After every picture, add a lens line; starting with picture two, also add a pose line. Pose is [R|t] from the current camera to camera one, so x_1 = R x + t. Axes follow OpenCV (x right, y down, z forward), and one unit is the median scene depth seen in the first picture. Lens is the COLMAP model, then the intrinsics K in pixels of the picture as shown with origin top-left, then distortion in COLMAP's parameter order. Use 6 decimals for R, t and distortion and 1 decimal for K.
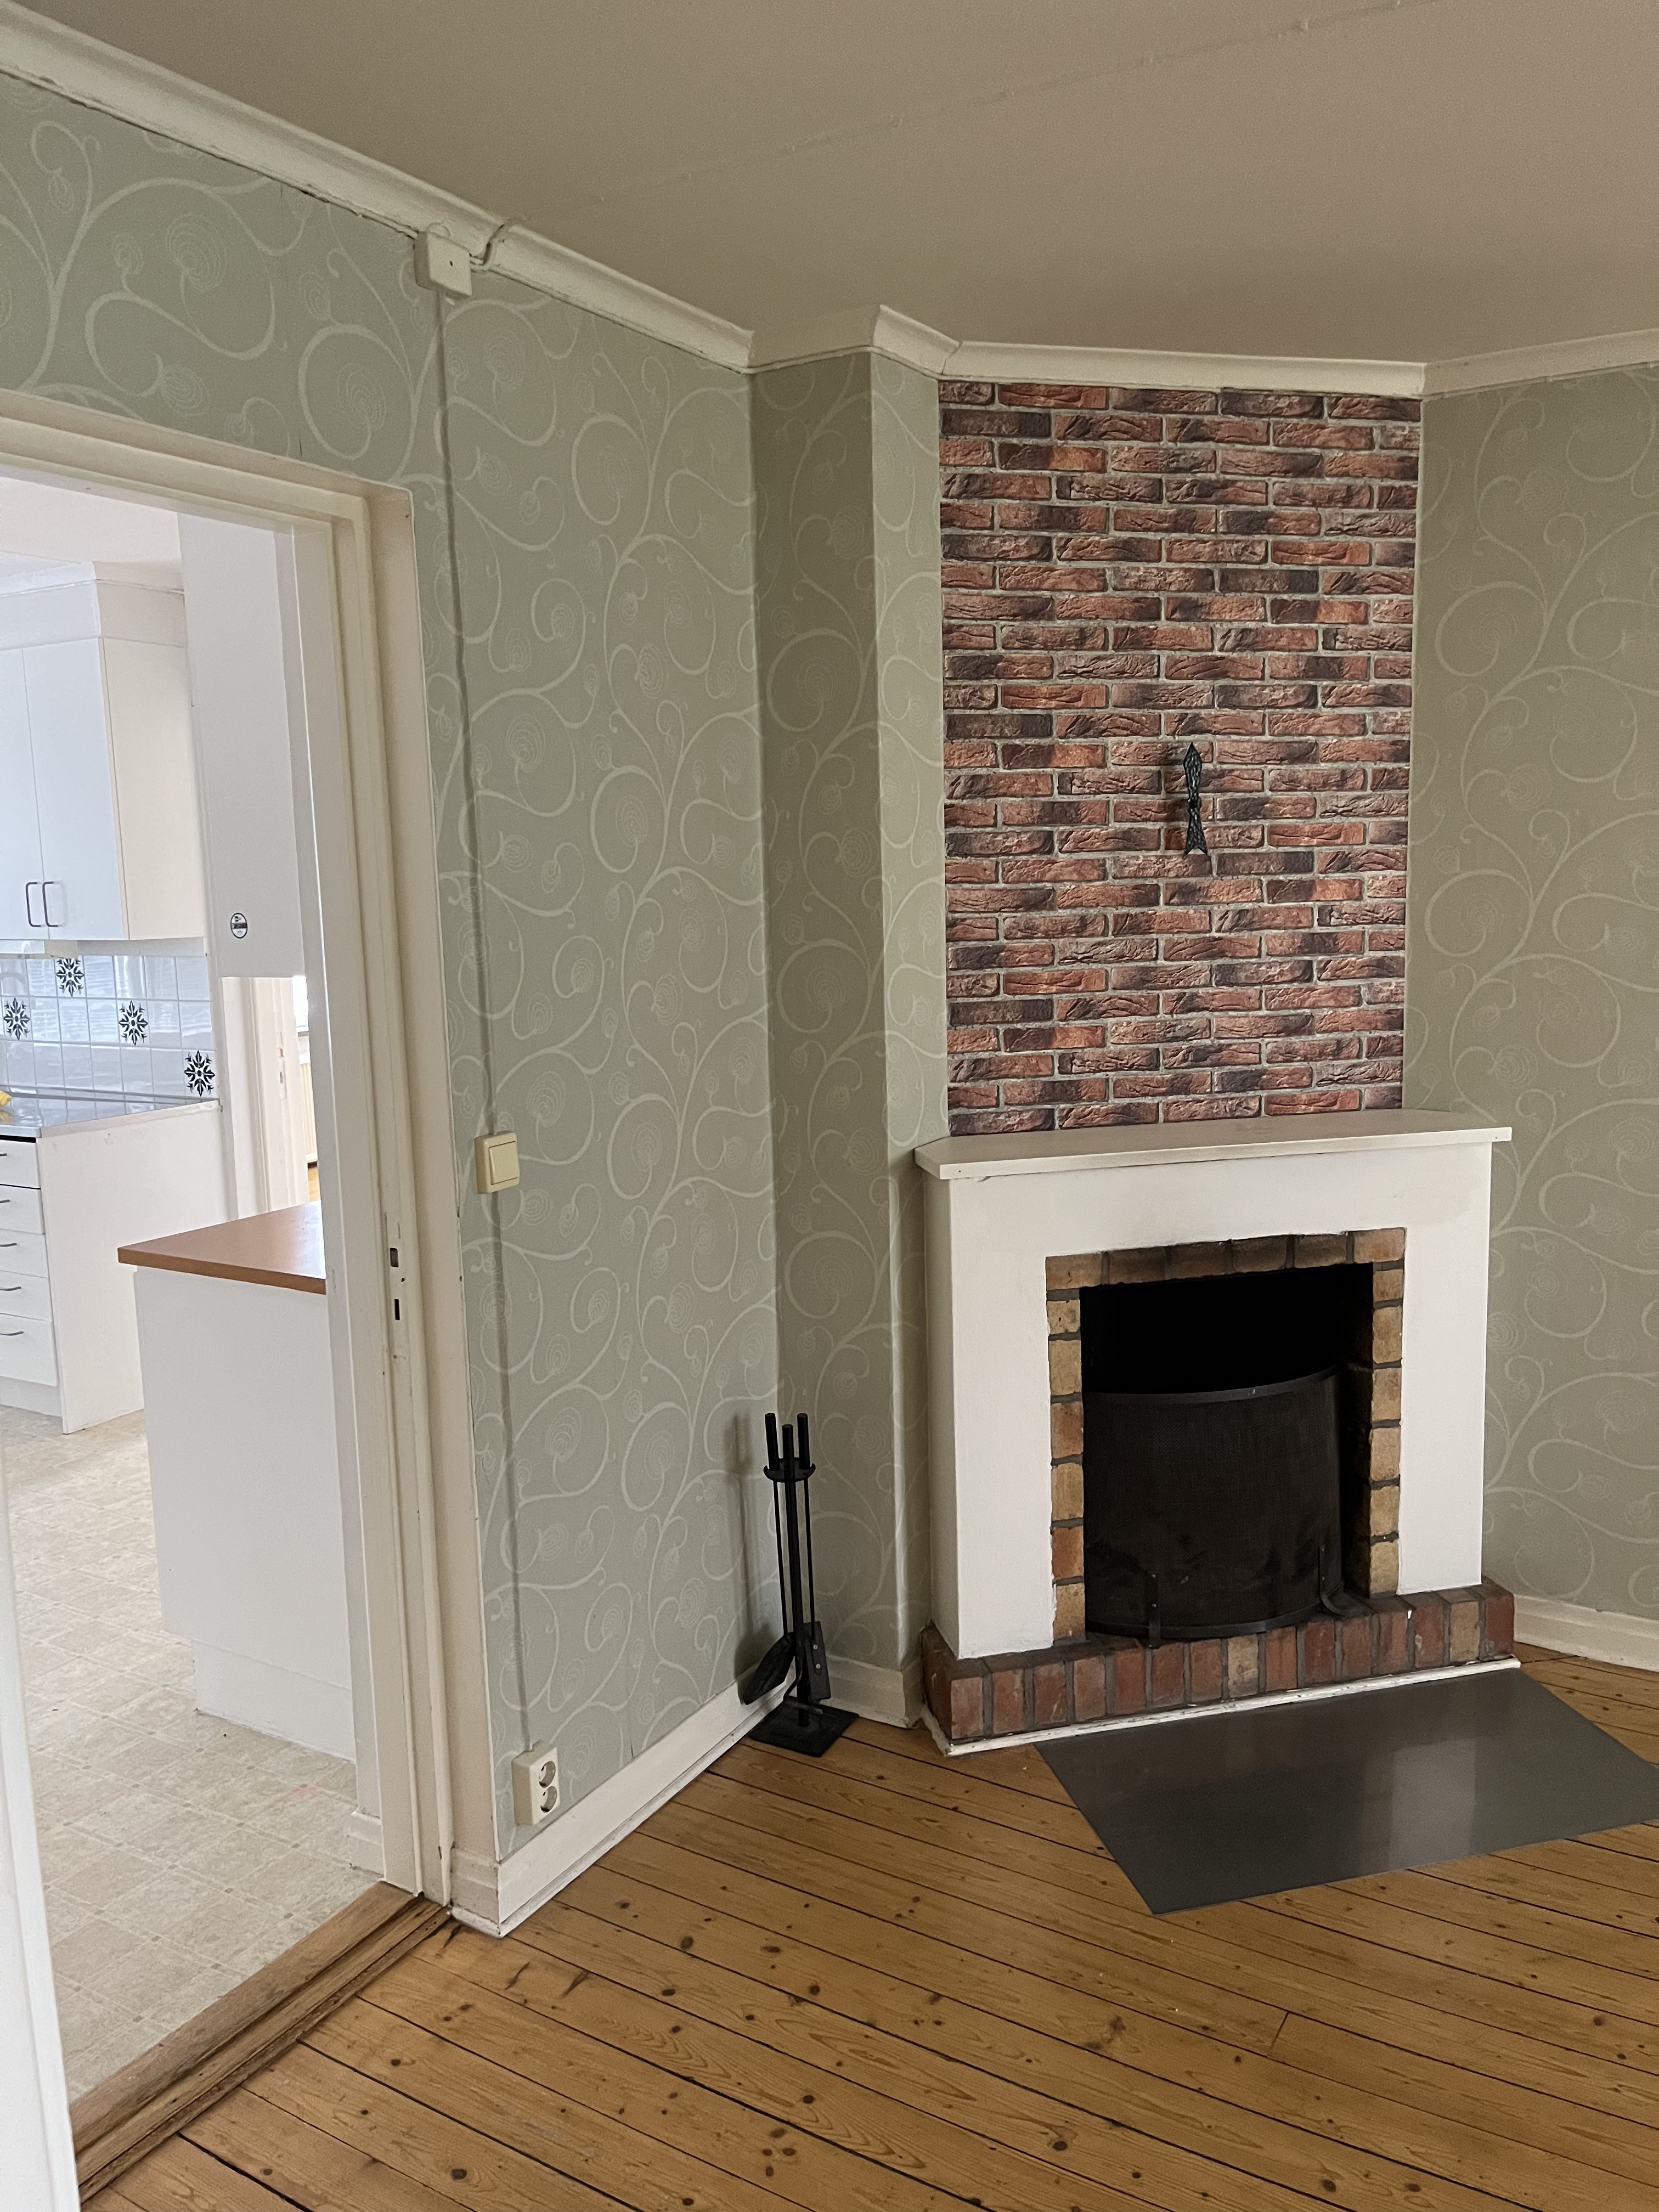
lens RADIAL K [[1669.1, 0, 837.1], [0, 1669.1, 1105.0], [0, 0, 1]] dist [0.069346, -0.092591]
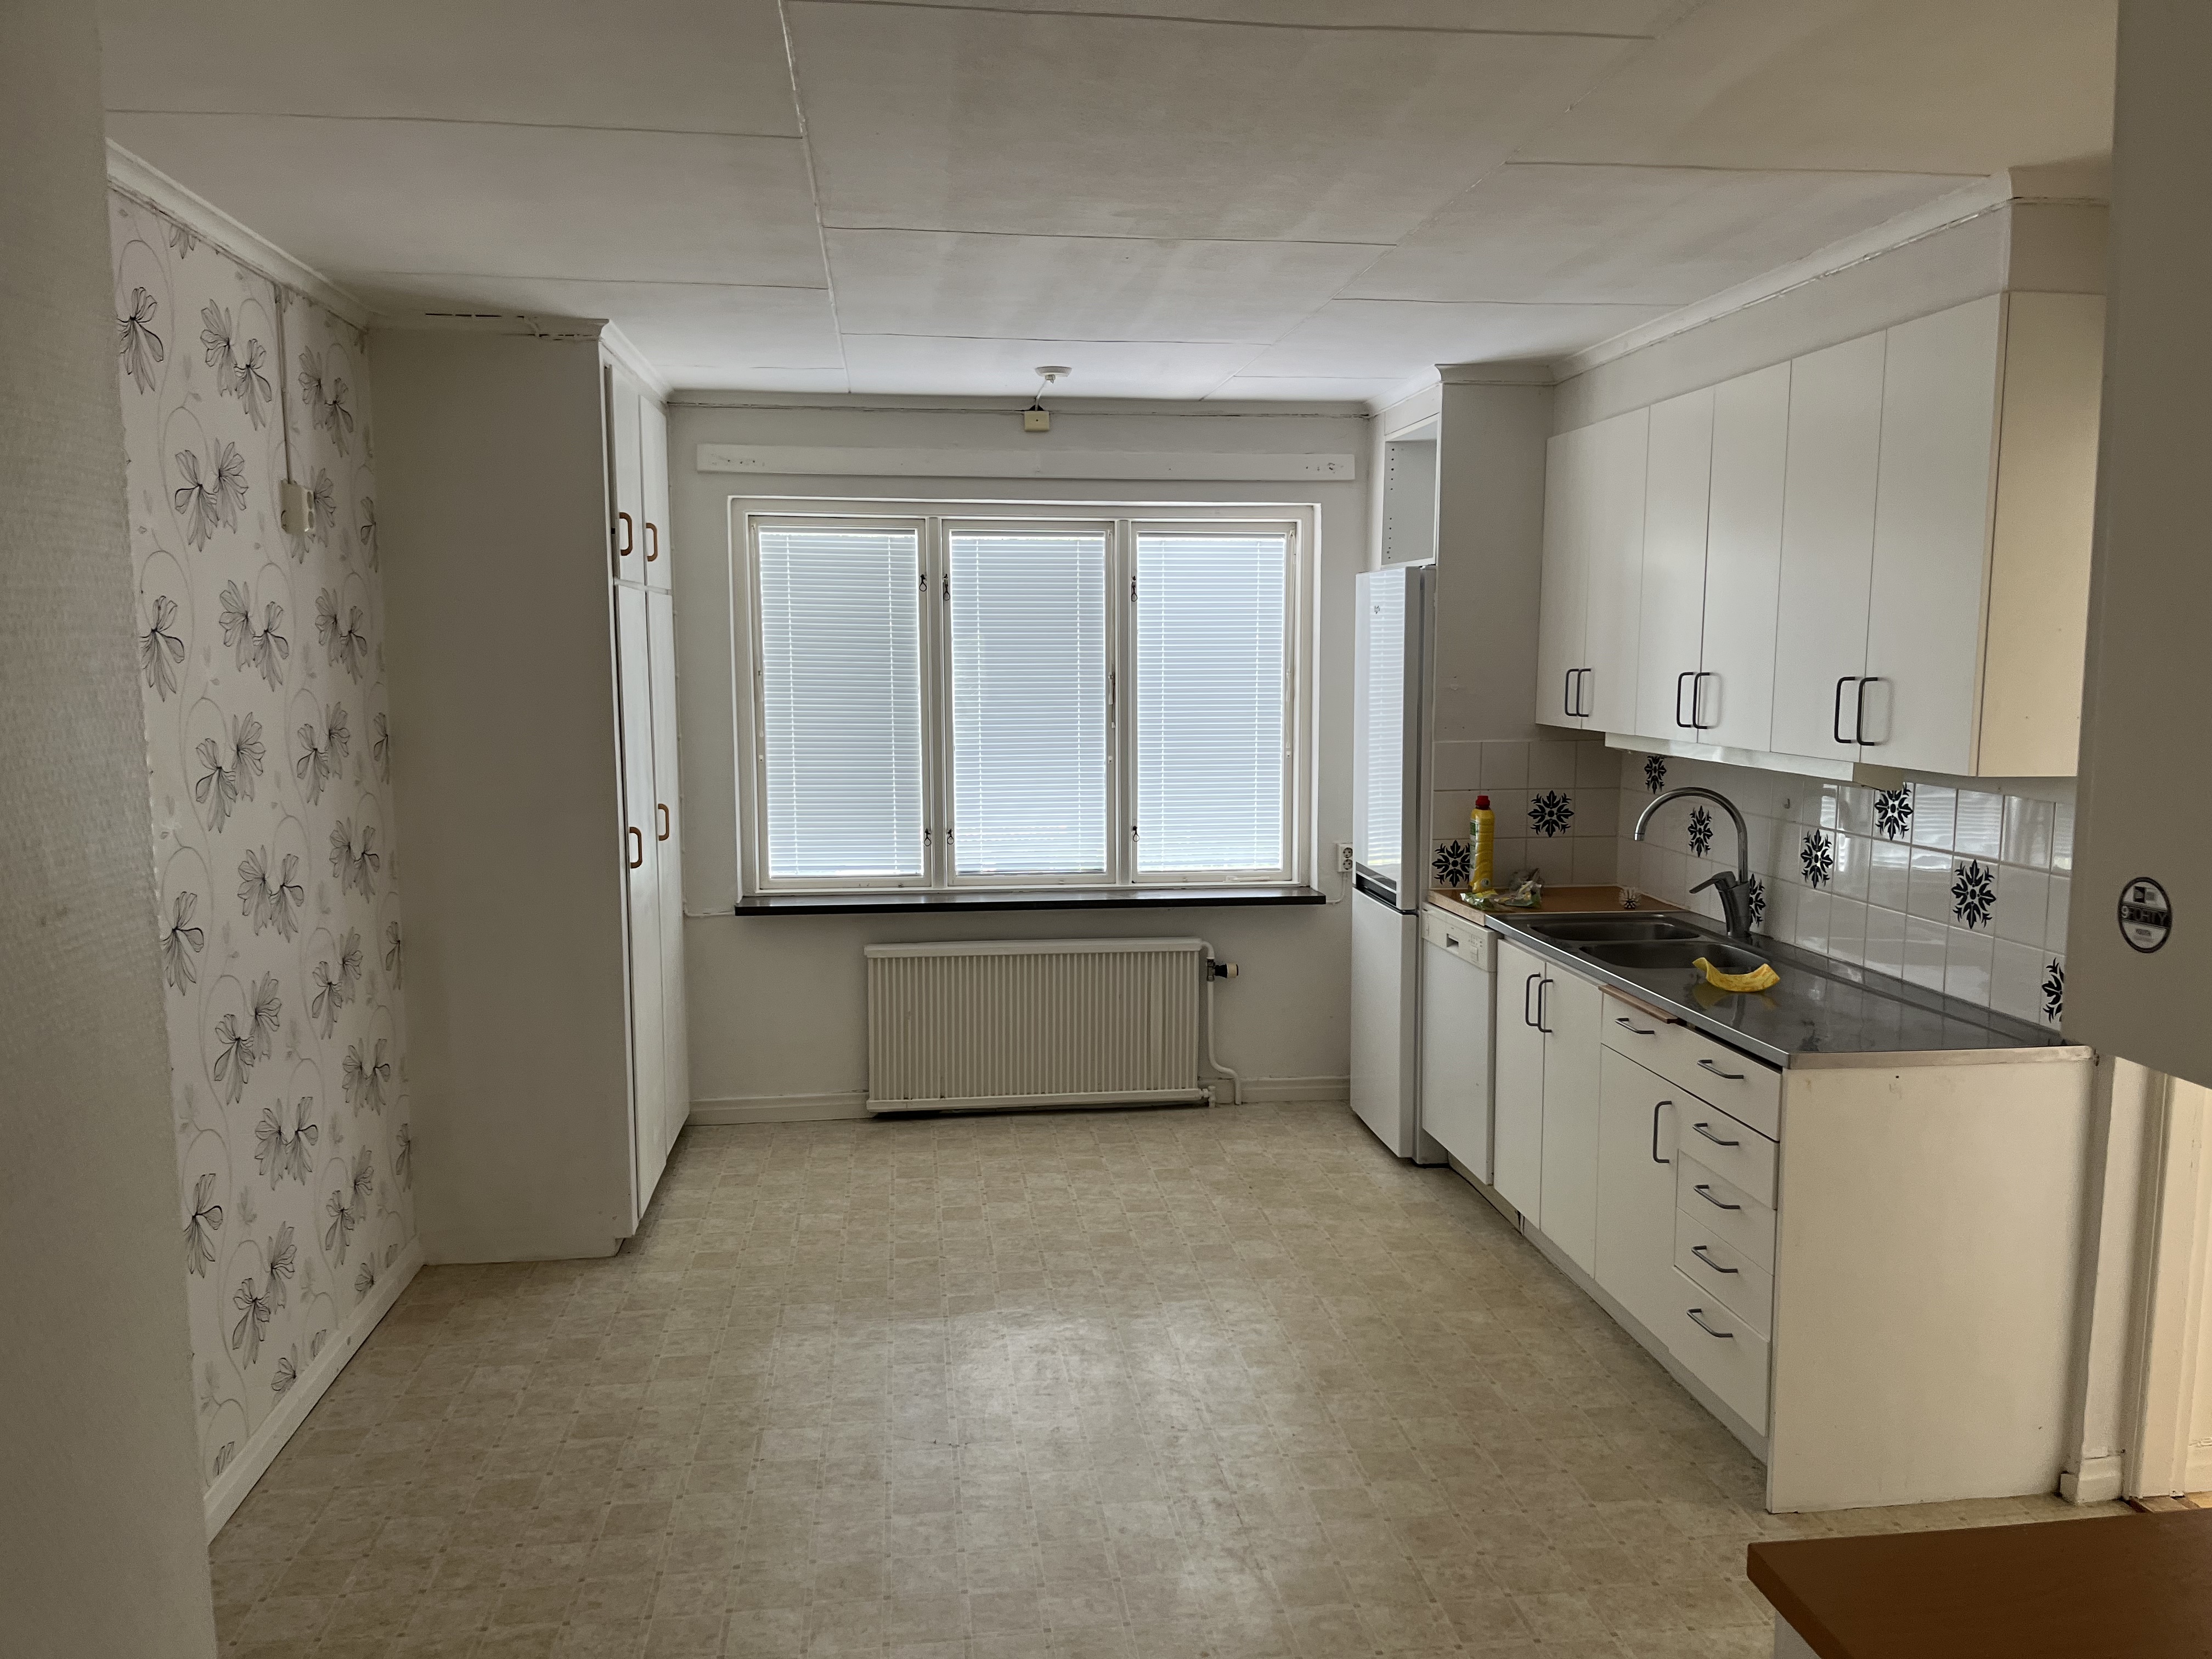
lens RADIAL K [[1669.1, 0, 1111.4], [0, 1669.1, 846.3], [0, 0, 1]] dist [0.069346, -0.092591]
pose [[0.616157, 0.118655, -0.778634, -0.190984], [-0.124859, 0.990801, 0.052183, -0.096988], [0.777663, 0.065067, 0.625305, 0.541286]]
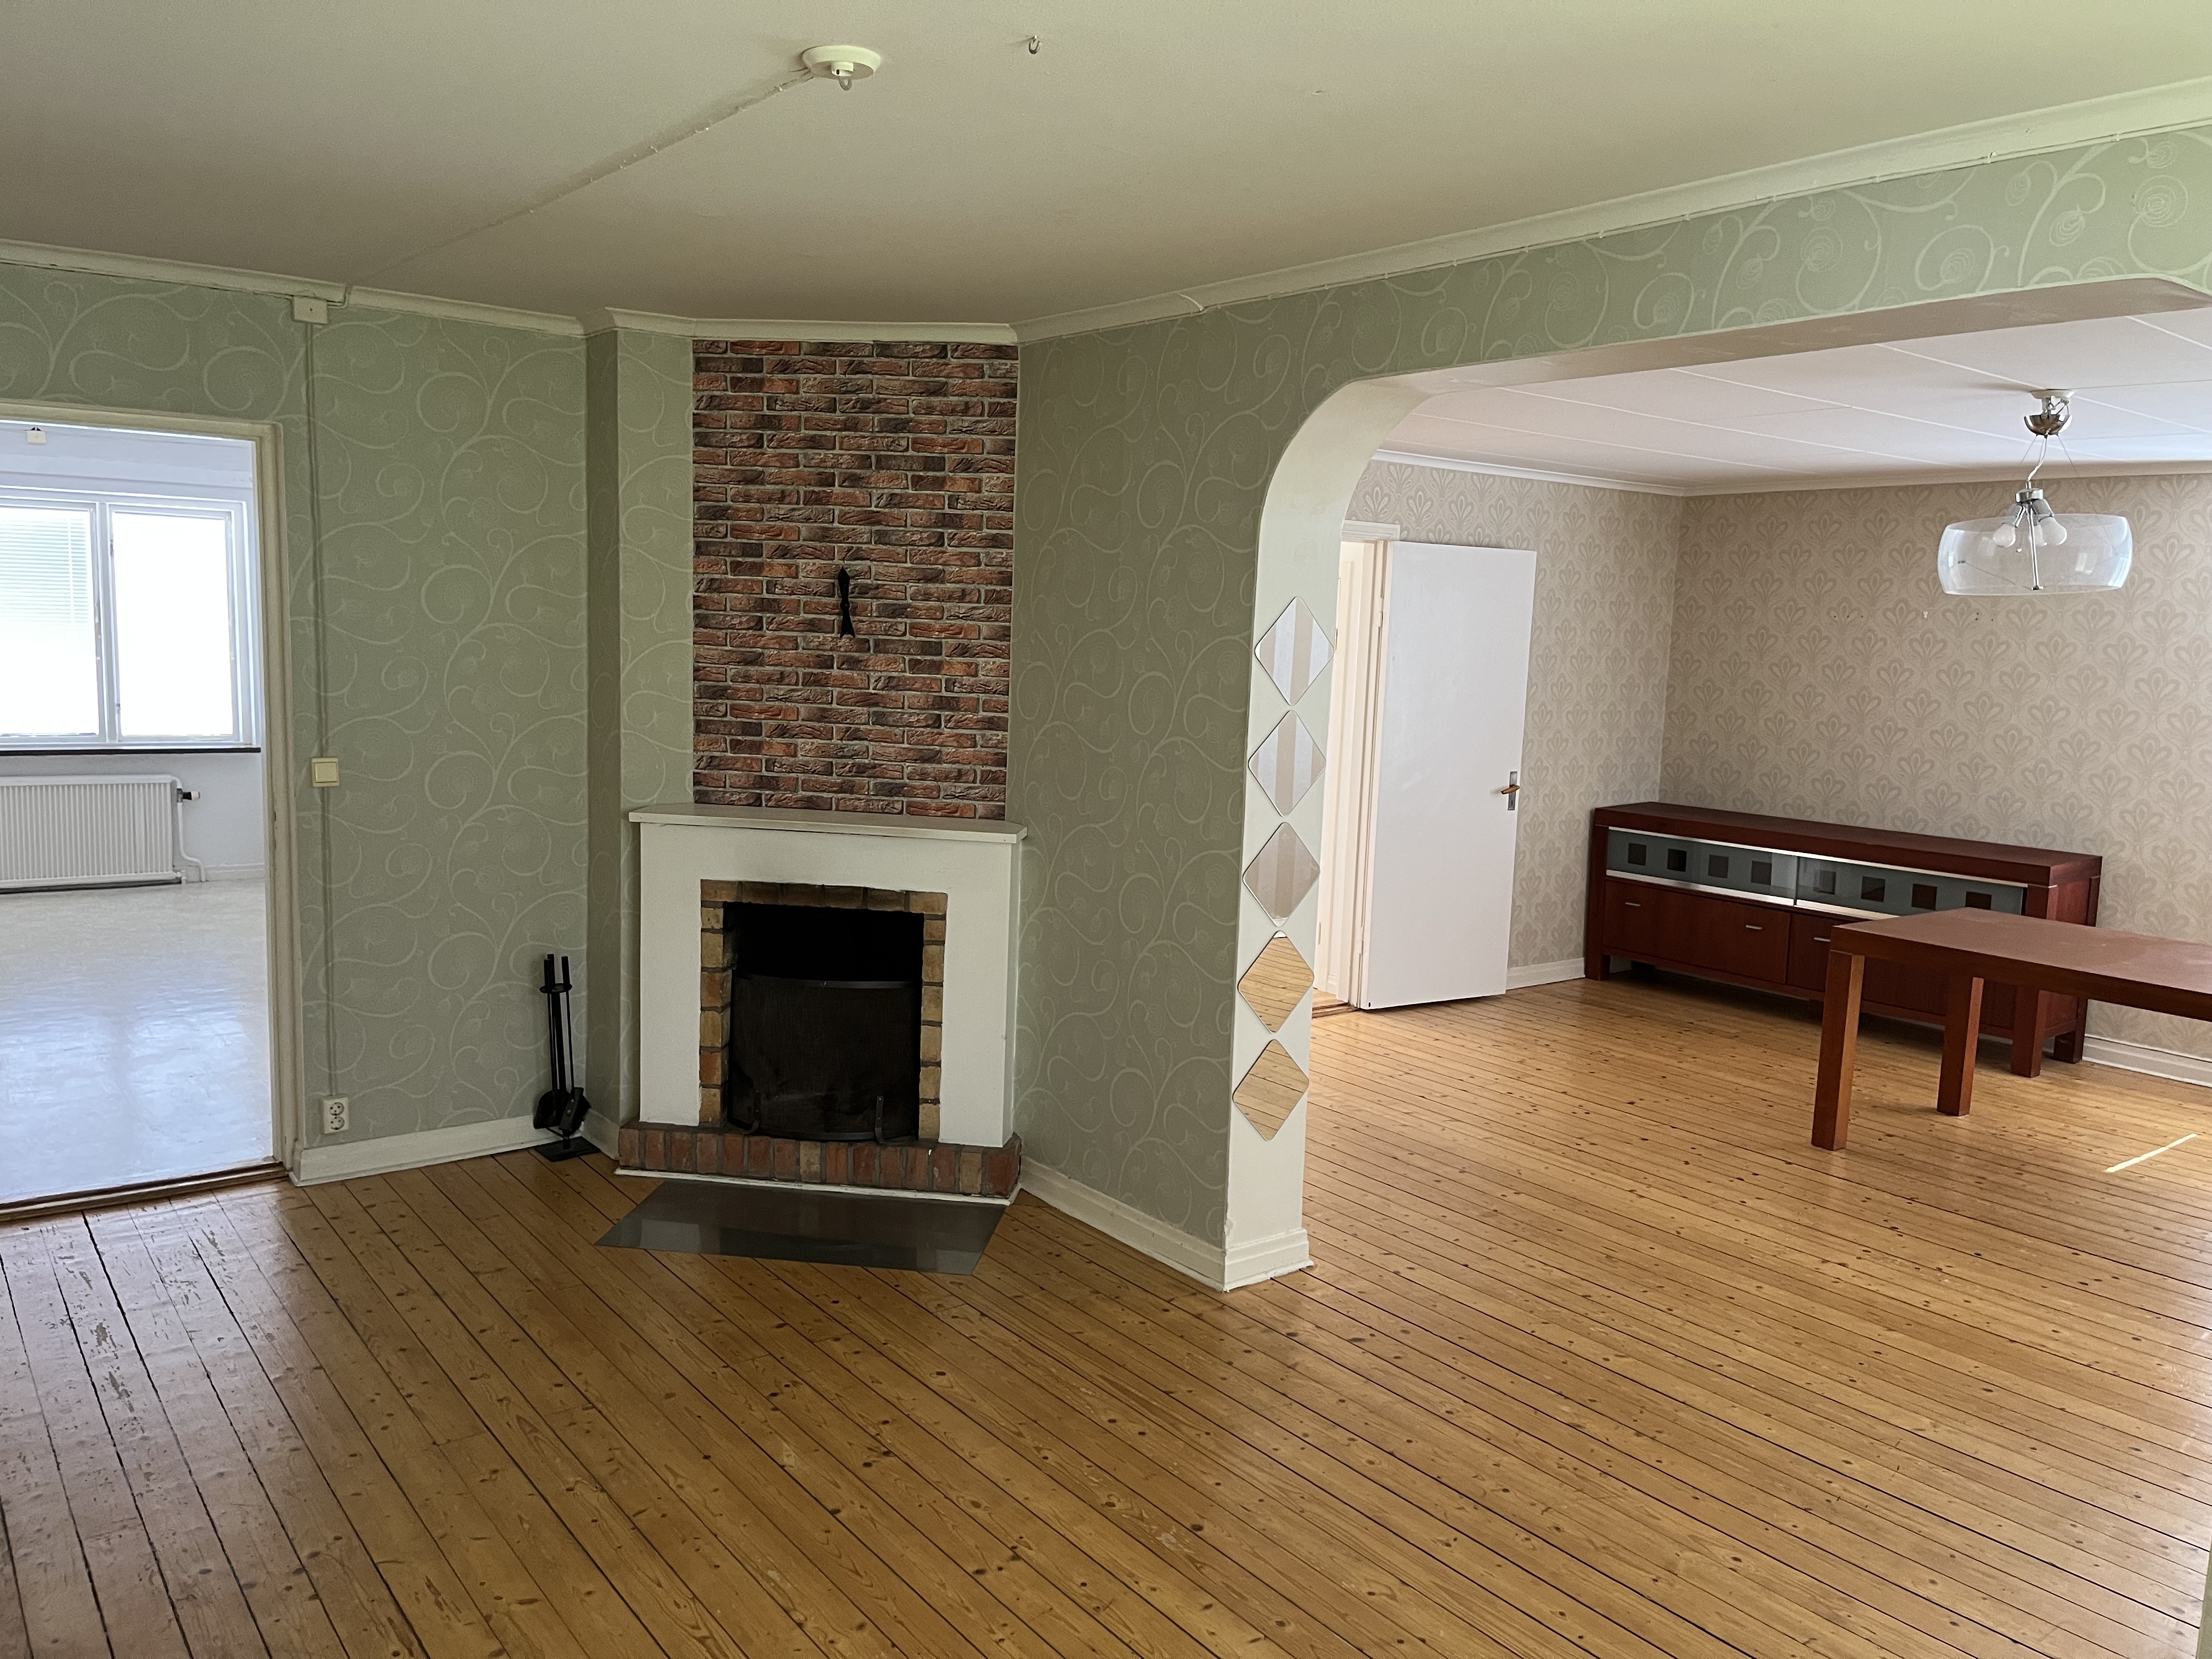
lens RADIAL K [[1669.1, 0, 1111.4], [0, 1669.1, 846.3], [0, 0, 1]] dist [0.069346, -0.092591]
pose [[0.925495, 0.107492, -0.363187, 1.005676], [-0.112485, 0.993626, 0.007442, 0.002995], [0.361672, 0.033966, 0.931687, -0.338558]]
